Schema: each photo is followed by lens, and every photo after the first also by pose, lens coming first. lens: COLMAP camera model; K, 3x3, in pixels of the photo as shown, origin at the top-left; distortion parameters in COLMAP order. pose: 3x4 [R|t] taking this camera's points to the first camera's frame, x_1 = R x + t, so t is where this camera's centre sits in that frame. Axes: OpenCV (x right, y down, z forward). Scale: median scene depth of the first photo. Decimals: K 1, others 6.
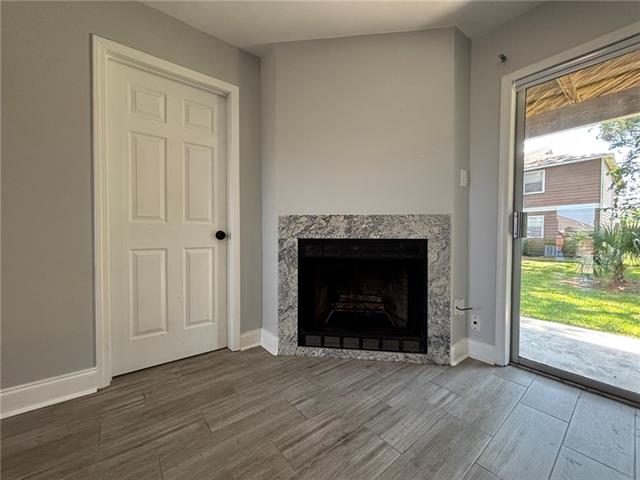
lens RADIAL K [[254.9, 0, 319.8], [0, 254.9, 238.7], [0, 0, 1]] dist [0.002552, -0.001411]
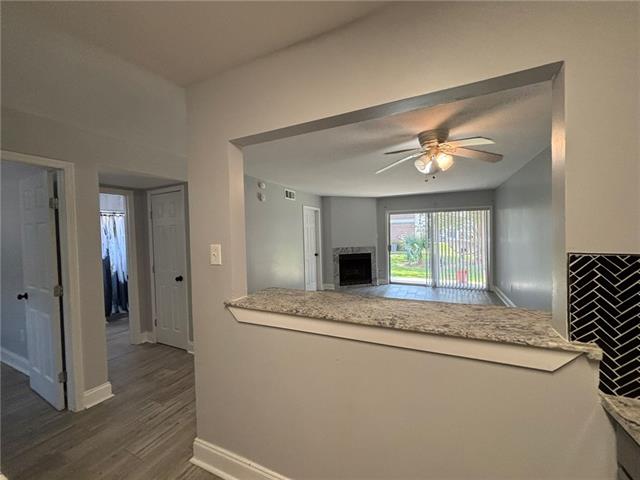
lens RADIAL K [[254.9, 0, 317.1], [0, 254.9, 241.9], [0, 0, 1]] dist [0.002552, -0.001411]
pose [[0.901482, -0.039798, 0.430984, -1.832285], [0.035780, 0.999208, 0.017429, -0.241711], [-0.431336, -0.000291, 0.902191, -1.968593]]
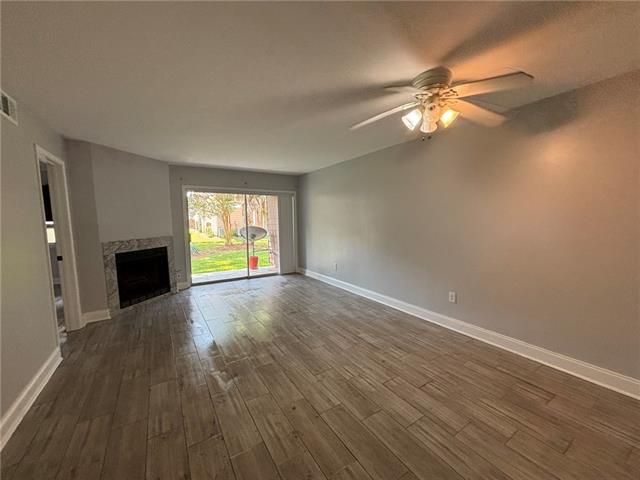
lens RADIAL K [[254.9, 0, 315.8], [0, 254.9, 240.9], [0, 0, 1]] dist [0.002552, -0.001411]
pose [[0.108722, -0.094659, 0.989555, -1.806934], [0.031937, 0.995275, 0.091697, -0.223771], [-0.993559, 0.021634, 0.111232, -0.694923]]
